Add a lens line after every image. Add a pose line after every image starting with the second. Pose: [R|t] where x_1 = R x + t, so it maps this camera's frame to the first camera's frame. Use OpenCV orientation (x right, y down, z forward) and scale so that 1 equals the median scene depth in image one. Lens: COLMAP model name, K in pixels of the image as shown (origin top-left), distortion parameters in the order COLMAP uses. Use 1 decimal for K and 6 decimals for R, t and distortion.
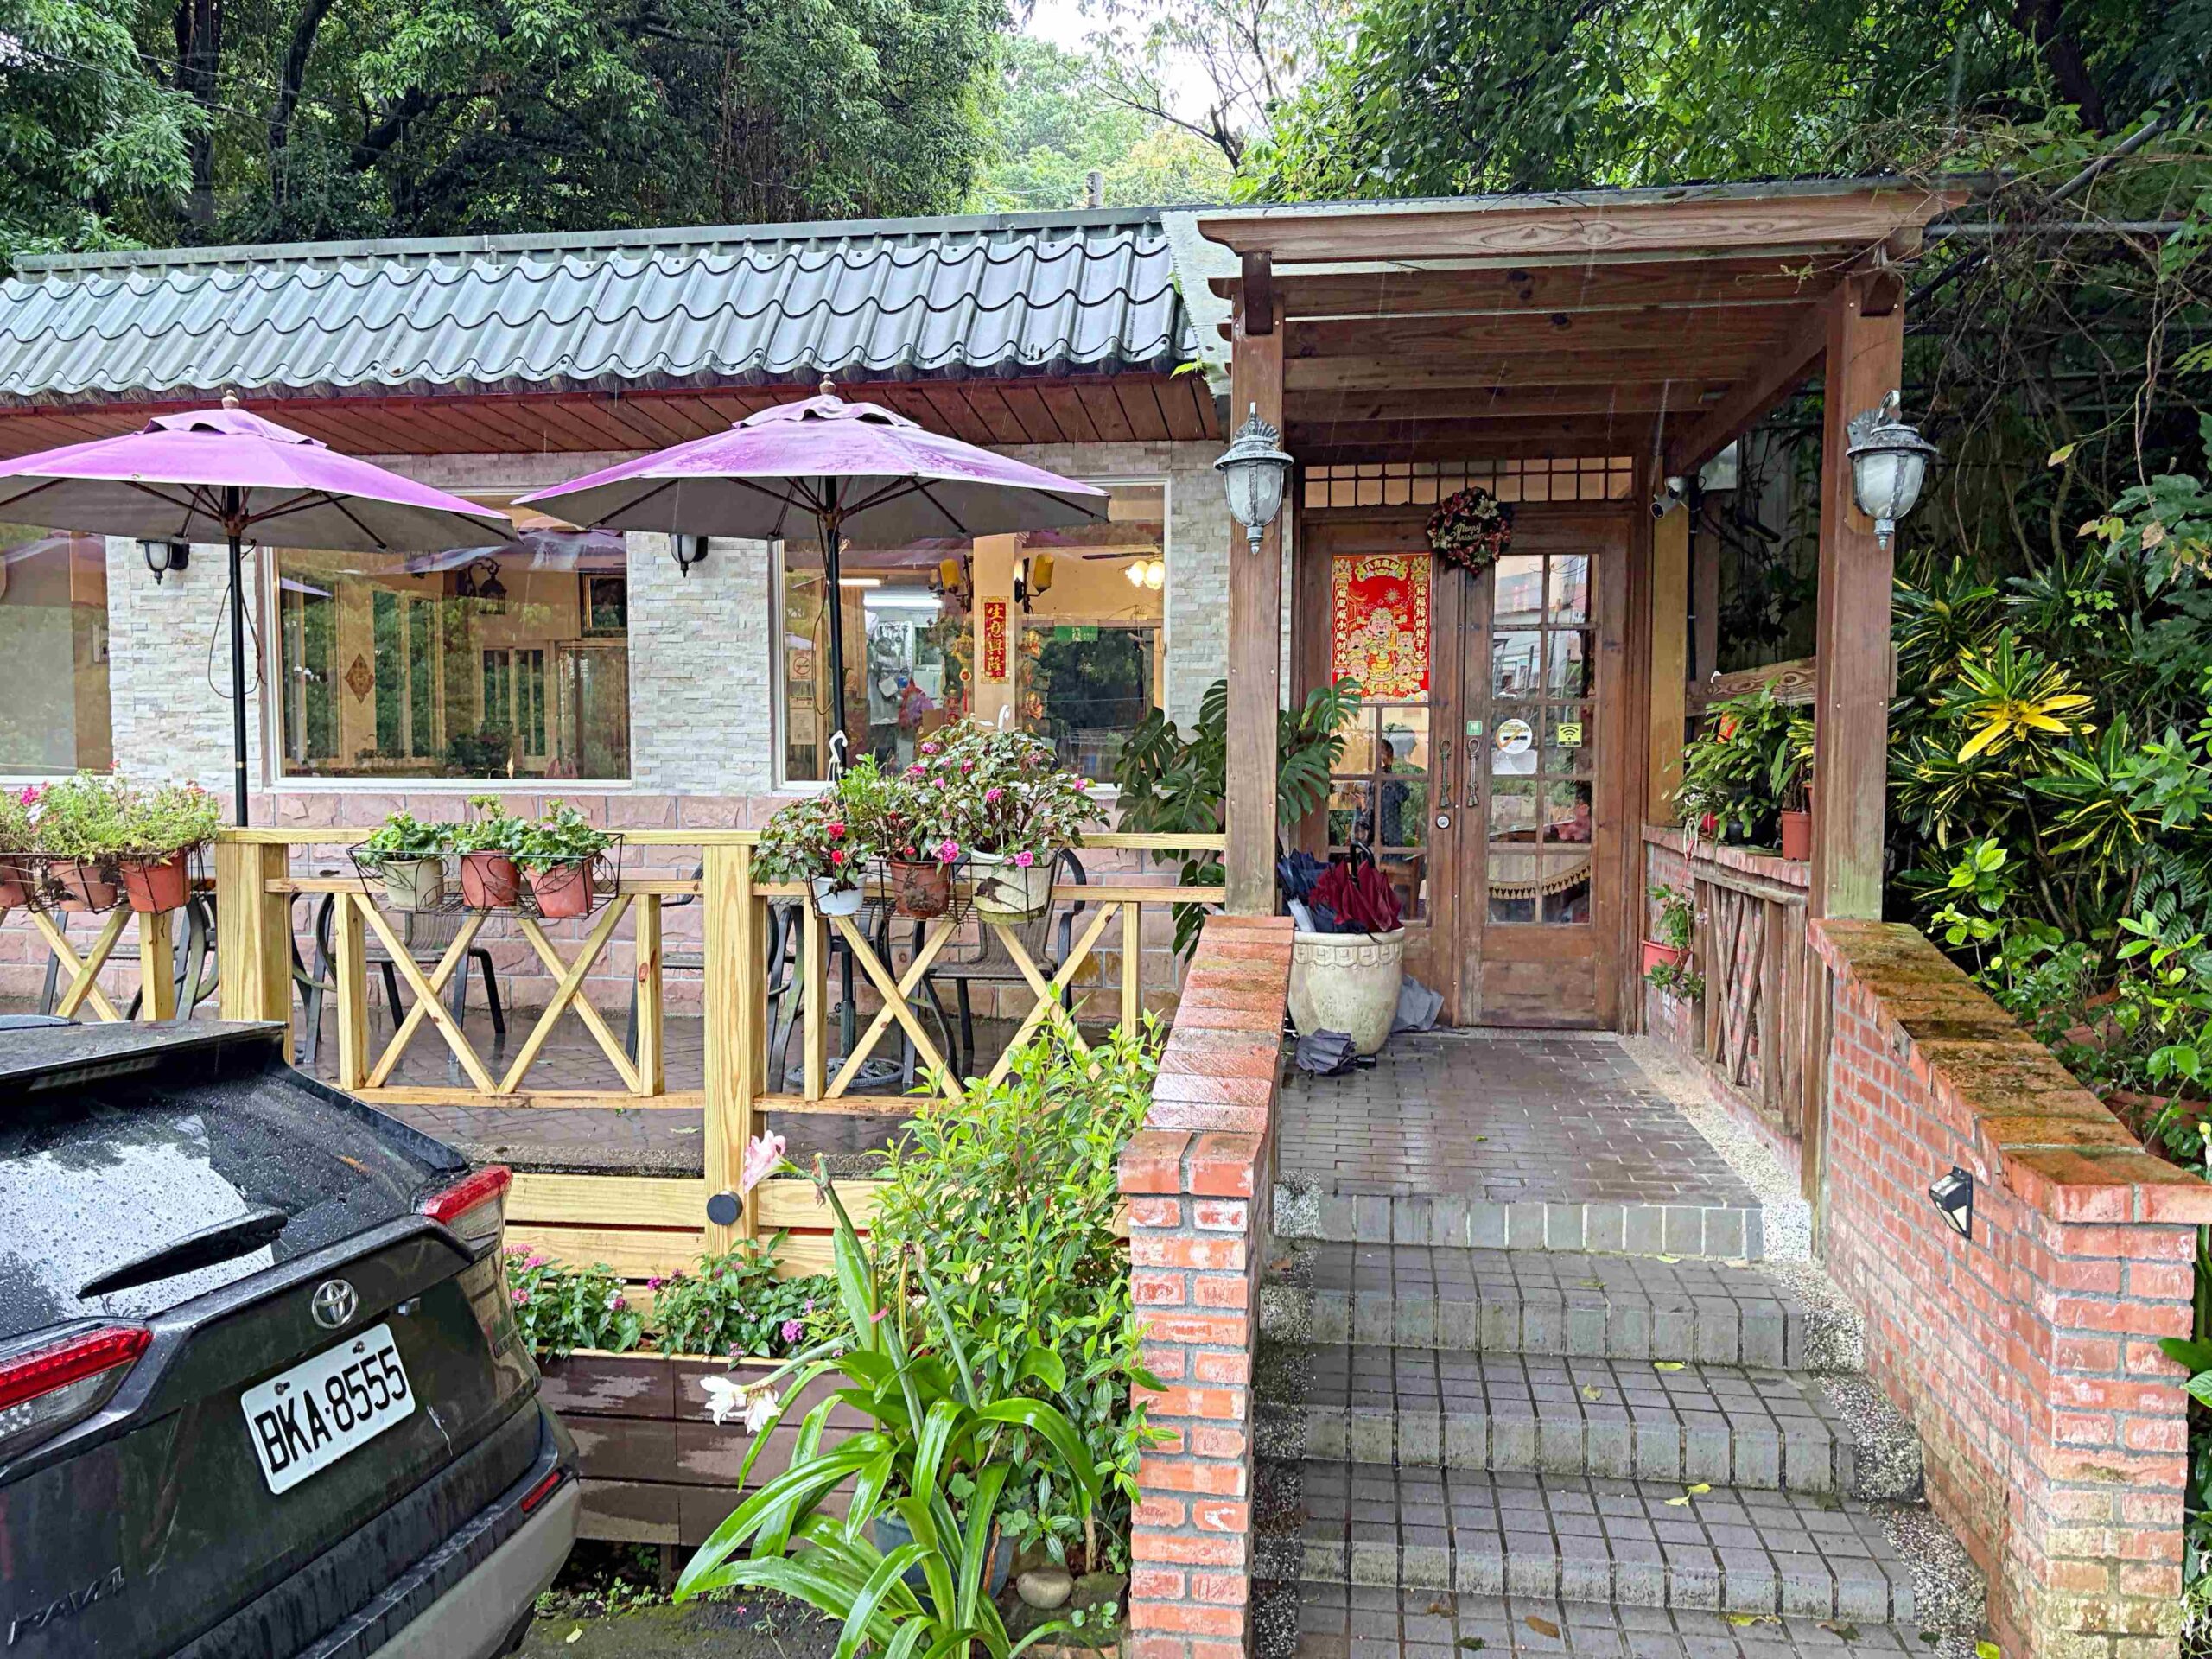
lens RADIAL K [[1648.3, 0, 1114.4], [0, 1648.3, 876.6], [0, 0, 1]] dist [0.035533, -0.030036]
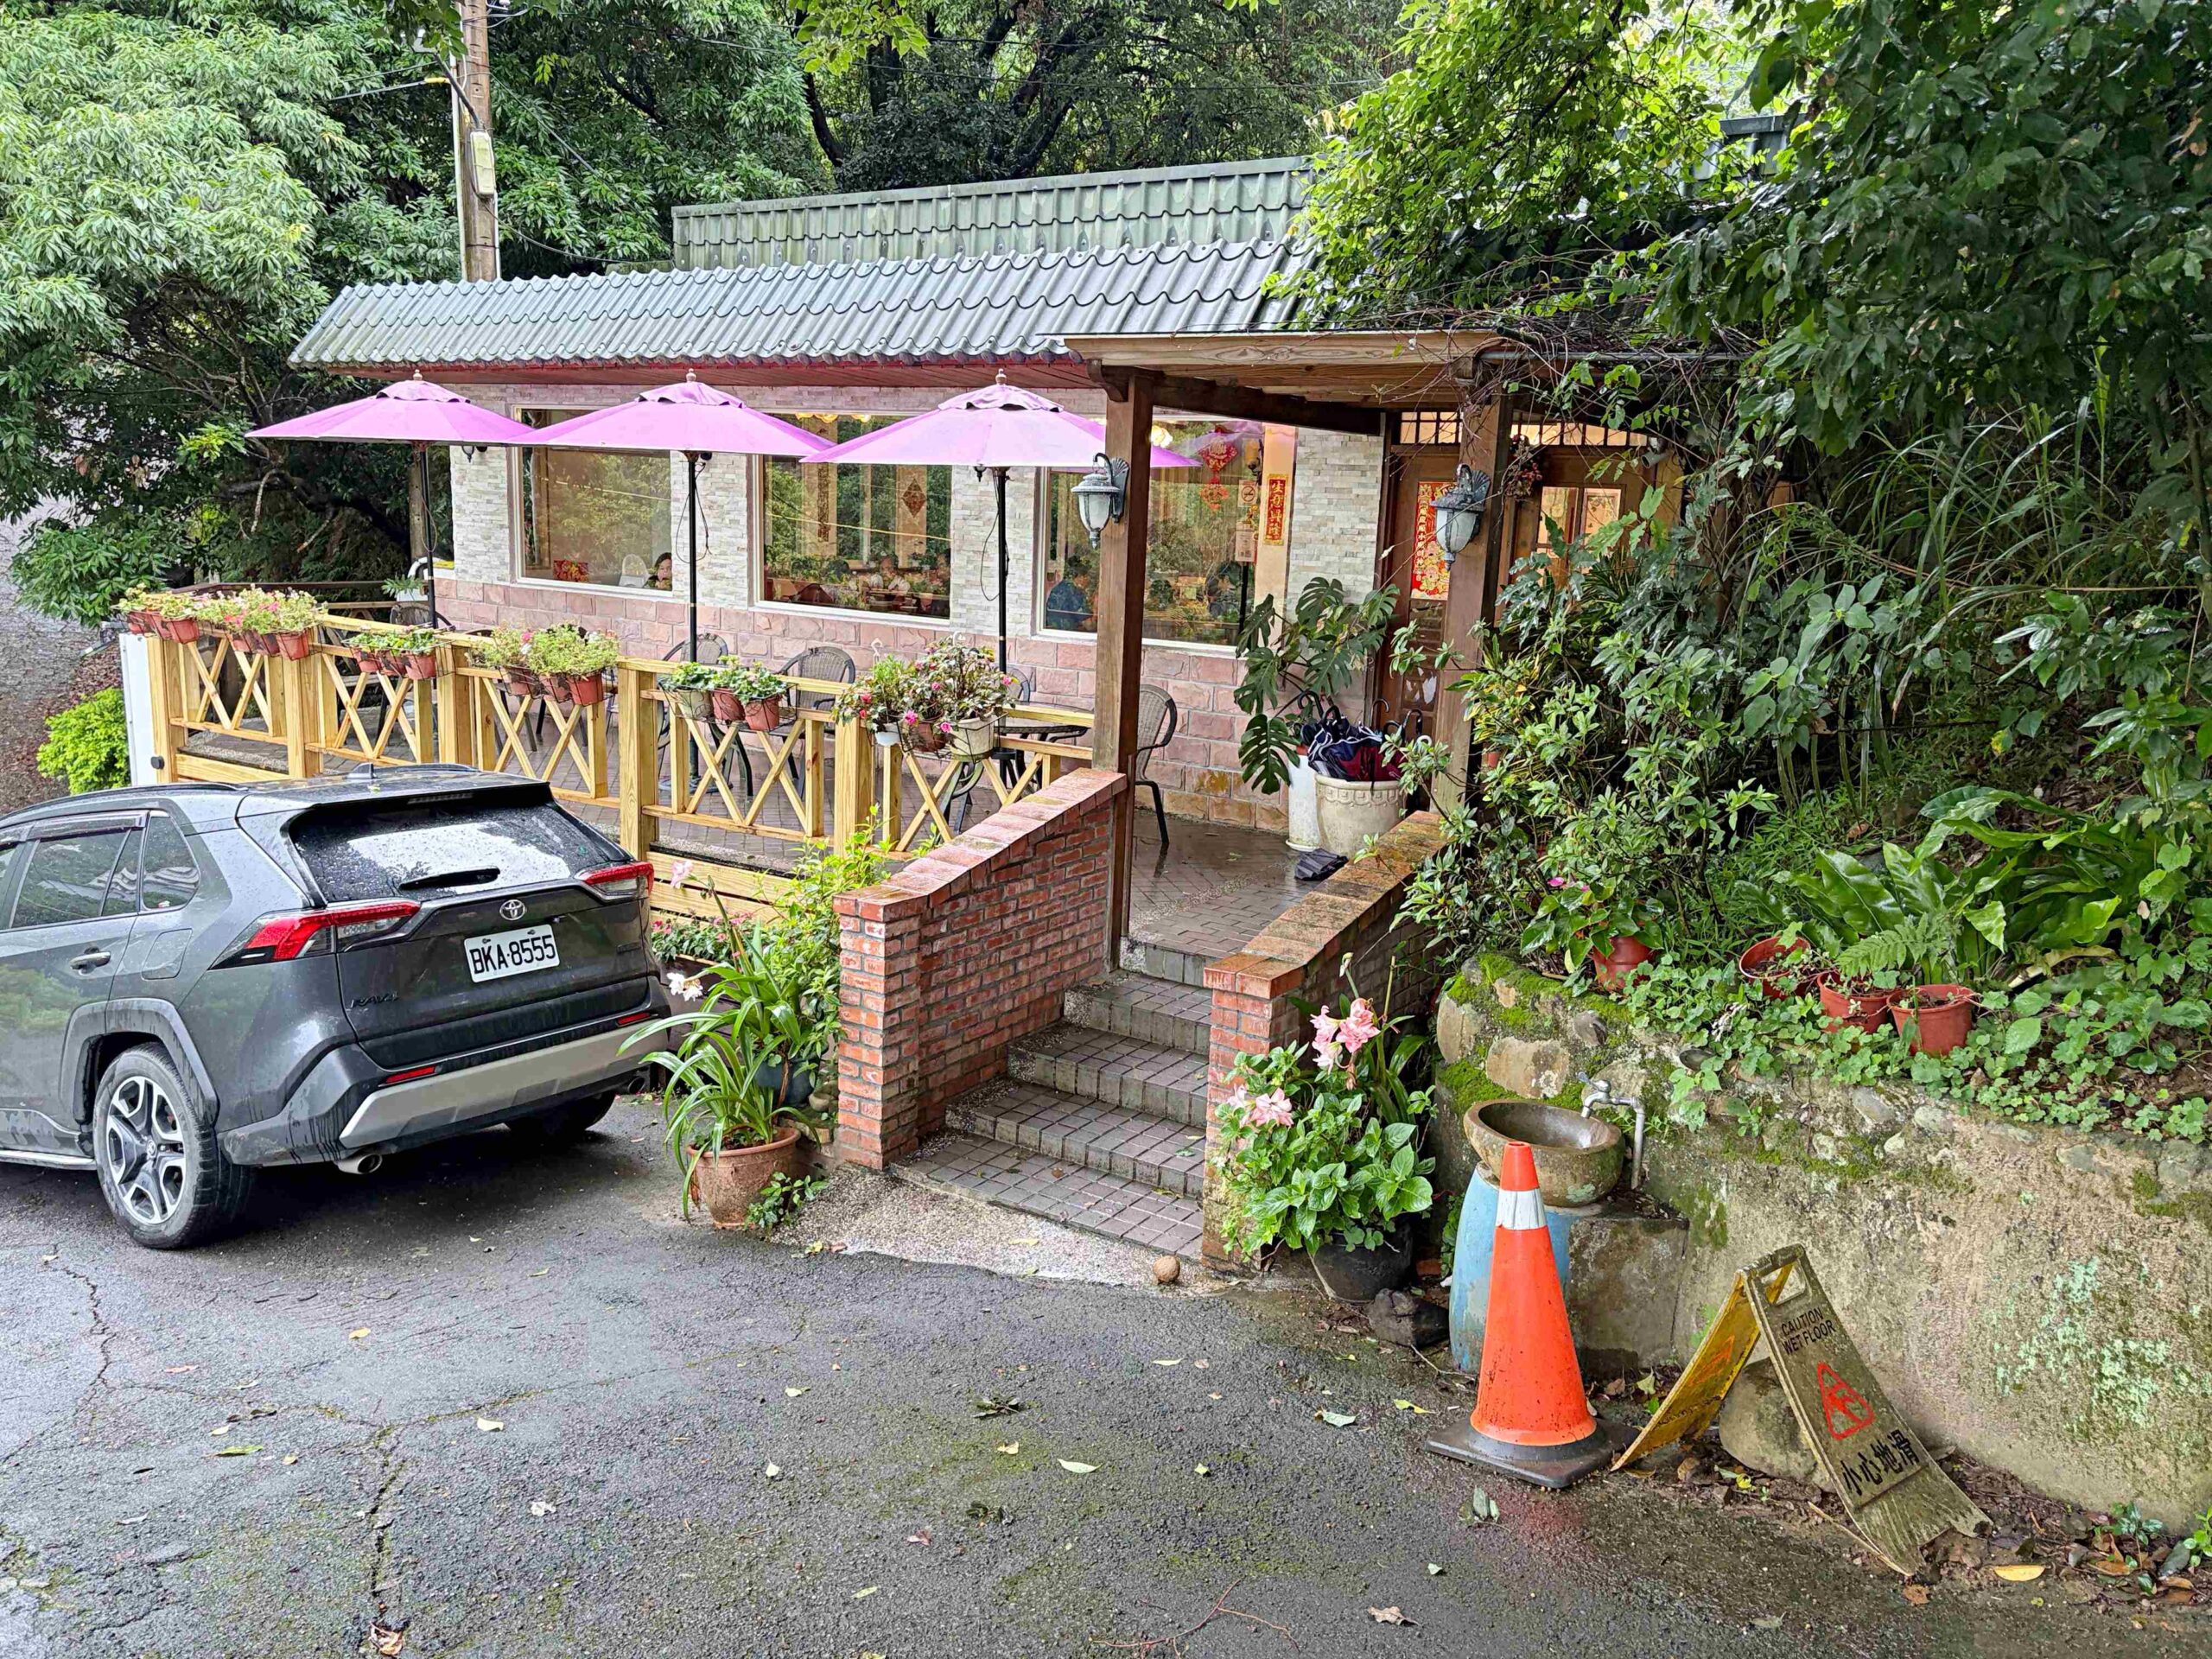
lens RADIAL K [[1648.3, 0, 1110.0], [0, 1648.3, 836.1], [0, 0, 1]] dist [0.035533, -0.030036]
pose [[0.911287, 0.114976, -0.395394, 0.683718], [-0.066443, 0.988701, 0.134368, -0.120036], [0.406376, -0.096177, 0.908630, -0.426919]]
